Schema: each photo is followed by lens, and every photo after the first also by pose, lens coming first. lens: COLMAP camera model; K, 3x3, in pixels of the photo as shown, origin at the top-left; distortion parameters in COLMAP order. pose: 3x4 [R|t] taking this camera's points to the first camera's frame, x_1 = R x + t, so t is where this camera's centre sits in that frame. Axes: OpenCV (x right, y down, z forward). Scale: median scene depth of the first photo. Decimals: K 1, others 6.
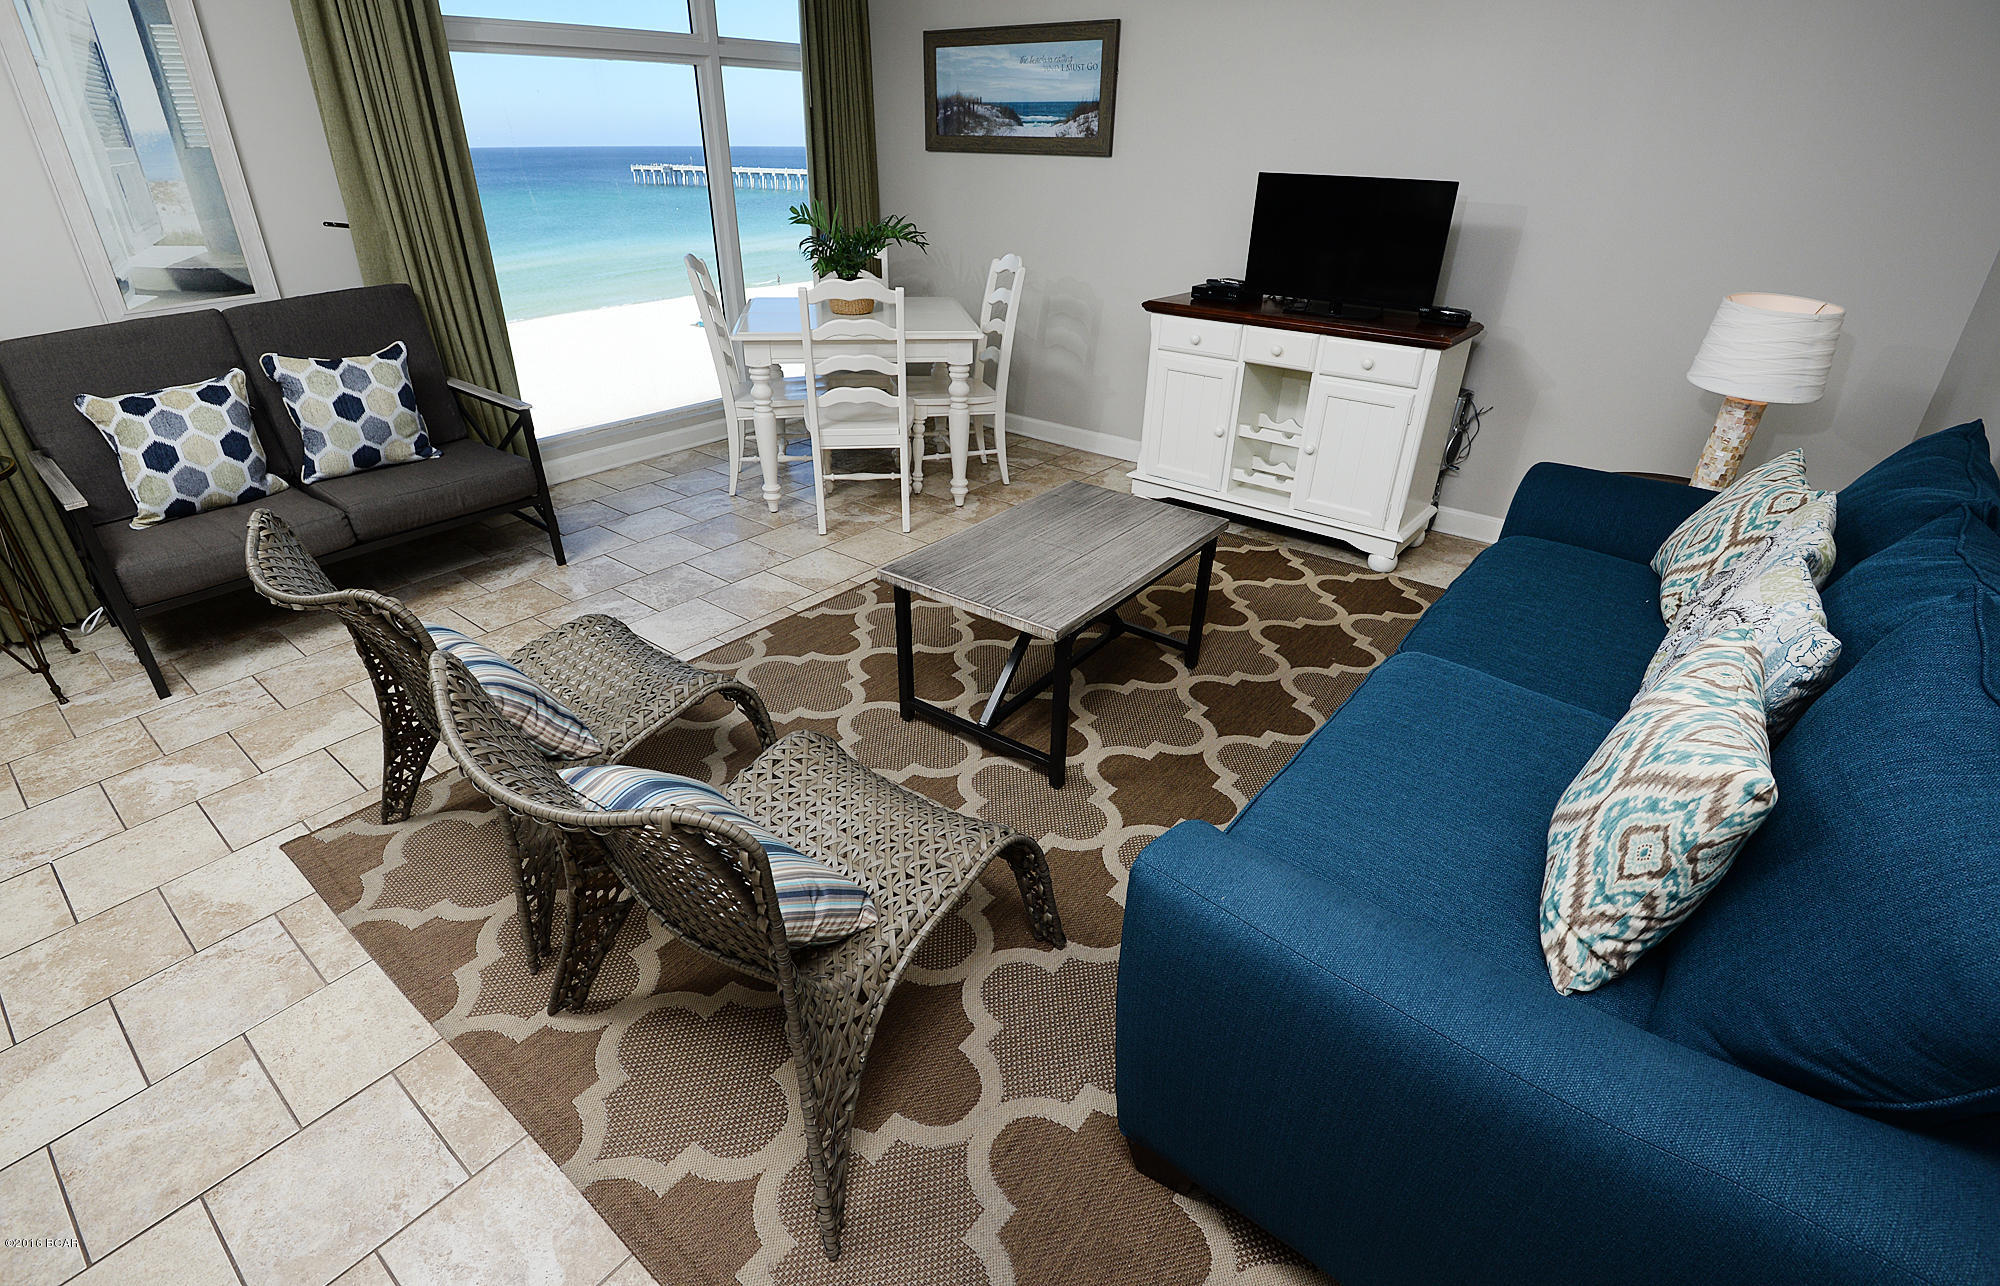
lens RADIAL K [[923.7, 0, 993.5], [0, 923.7, 634.9], [0, 0, 1]] dist [-0.004643, -0.000019]
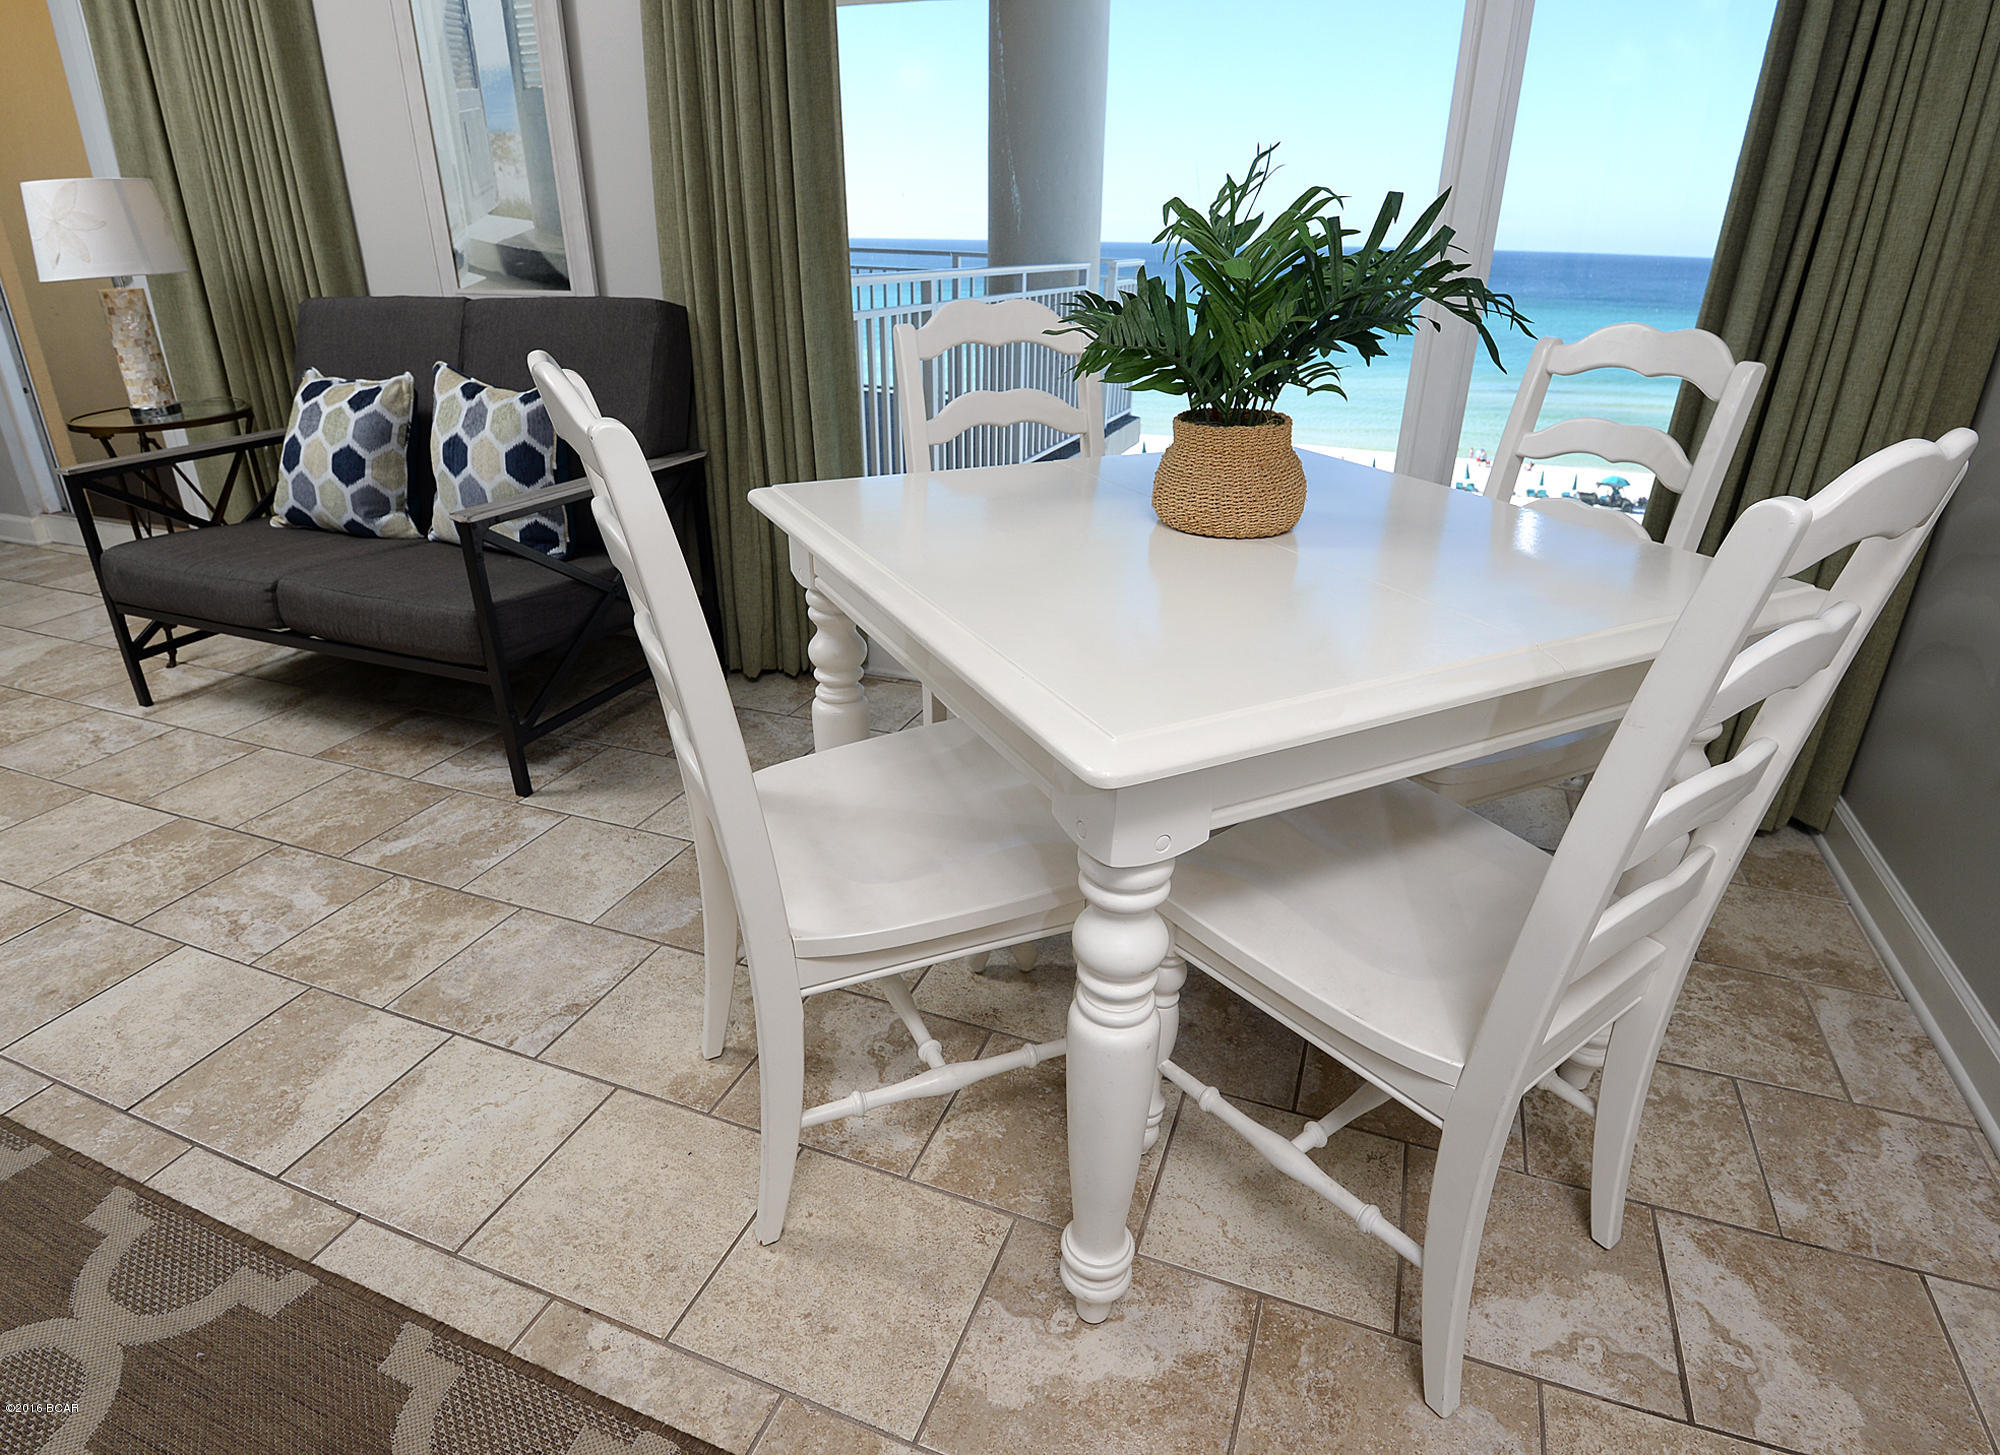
lens RADIAL K [[1129.3, 0, 1000.8], [0, 1129.3, 717.3], [0, 0, 1]] dist [-0.000234, -0.000859]
pose [[0.301459, 0.396509, -0.867124, 0.232883], [-0.460969, 0.856693, 0.231481, -0.483462], [0.834643, 0.329935, 0.441036, 1.087531]]
